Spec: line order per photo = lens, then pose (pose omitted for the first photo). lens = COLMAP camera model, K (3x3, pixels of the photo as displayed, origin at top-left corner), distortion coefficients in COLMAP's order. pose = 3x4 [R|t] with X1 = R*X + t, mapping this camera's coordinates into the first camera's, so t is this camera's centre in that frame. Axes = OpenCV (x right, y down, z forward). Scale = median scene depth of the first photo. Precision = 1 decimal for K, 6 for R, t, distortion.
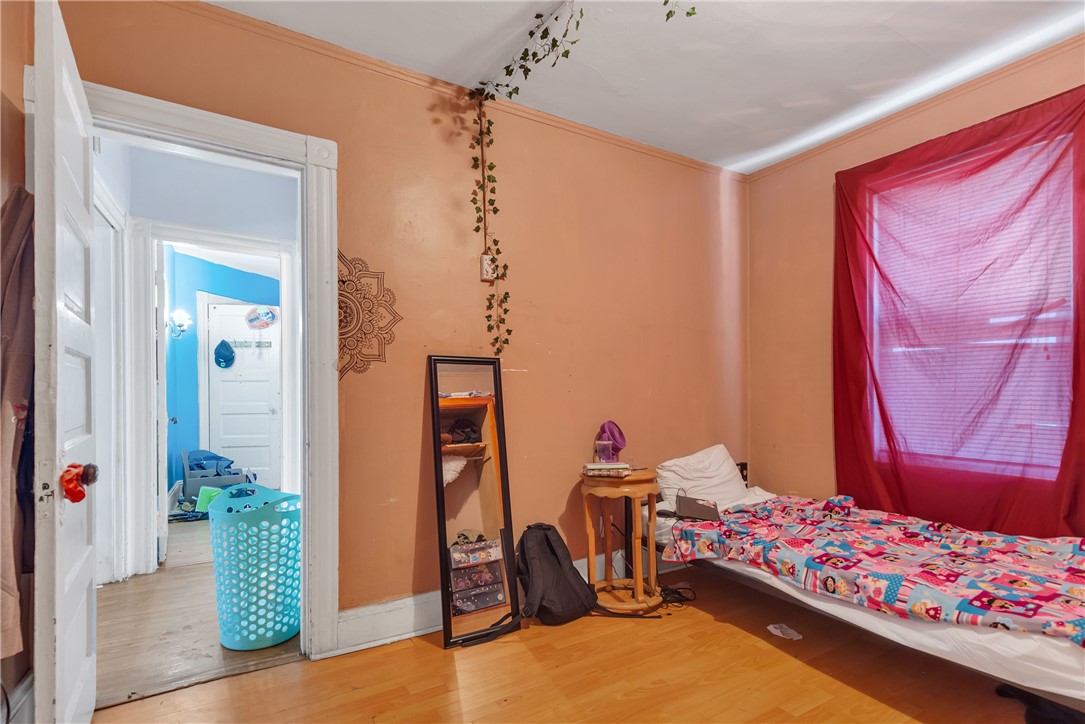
lens RADIAL K [[498.8, 0, 531.5], [0, 498.8, 393.9], [0, 0, 1]] dist [0.001236, -0.000018]
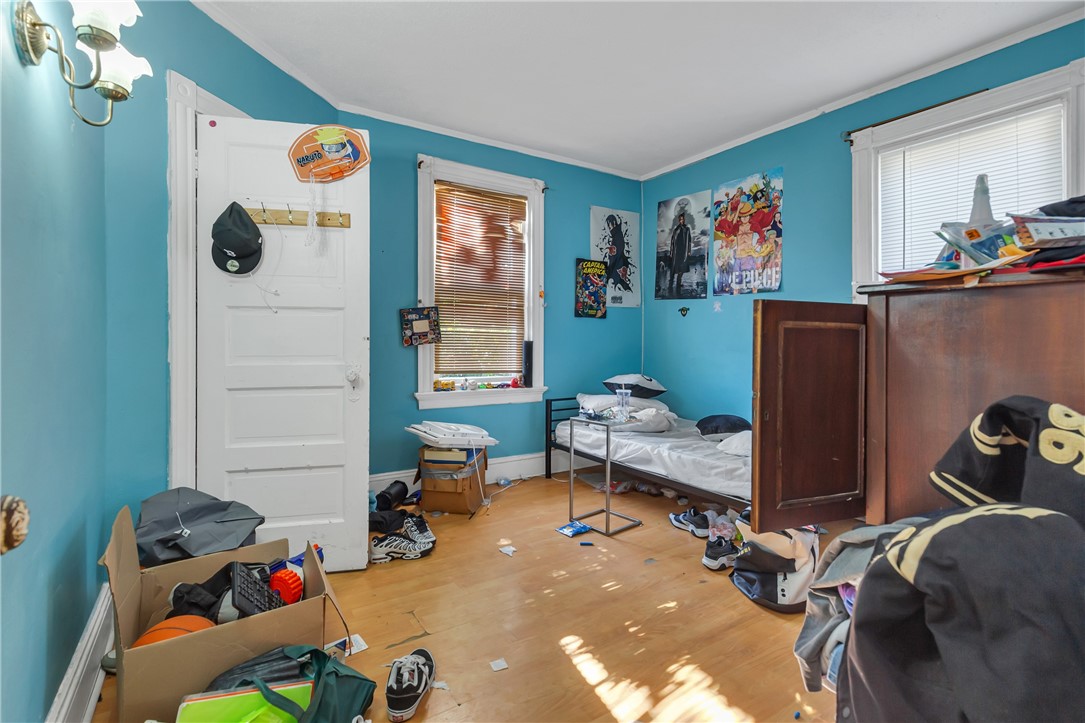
lens RADIAL K [[498.8, 0, 536.6], [0, 498.8, 336.7], [0, 0, 1]] dist [0.001236, -0.000018]
pose [[0.998039, 0.005879, 0.062311, -0.364352], [-0.005701, 0.999979, -0.003033, -0.002042], [-0.062328, 0.002672, 0.998052, 0.534390]]
